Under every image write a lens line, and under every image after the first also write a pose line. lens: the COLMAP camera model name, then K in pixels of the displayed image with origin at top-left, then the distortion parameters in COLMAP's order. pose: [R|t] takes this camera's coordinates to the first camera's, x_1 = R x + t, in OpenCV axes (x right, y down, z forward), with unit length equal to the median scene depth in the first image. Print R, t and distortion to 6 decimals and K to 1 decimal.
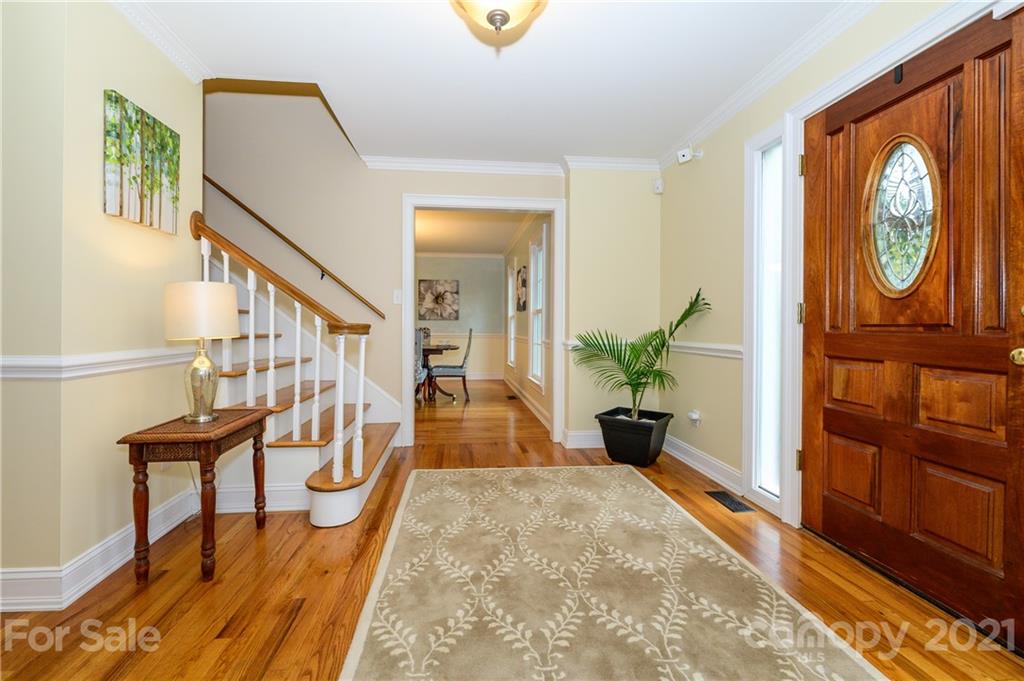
lens RADIAL K [[402.1, 0, 490.1], [0, 402.1, 327.0], [0, 0, 1]] dist [-0.001333, -0.000564]
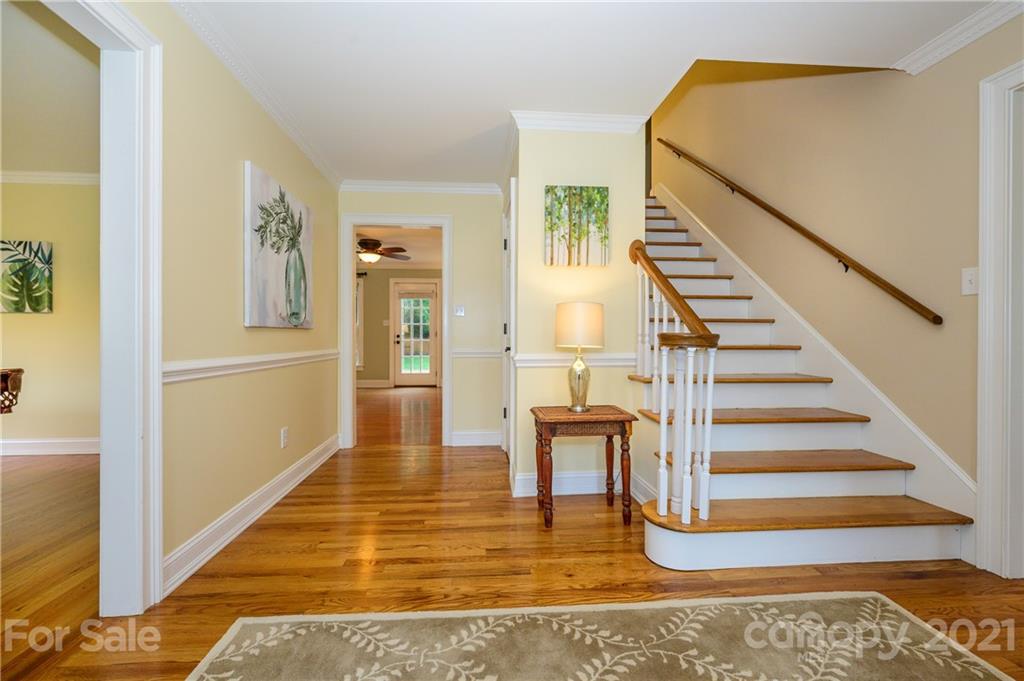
lens RADIAL K [[402.1, 0, 511.4], [0, 402.1, 339.4], [0, 0, 1]] dist [-0.001333, -0.000564]
pose [[0.017599, -0.002982, -0.999841, 0.565380], [-0.000684, 0.999995, -0.002995, 0.010865], [0.999845, 0.000737, 0.017597, 0.764604]]
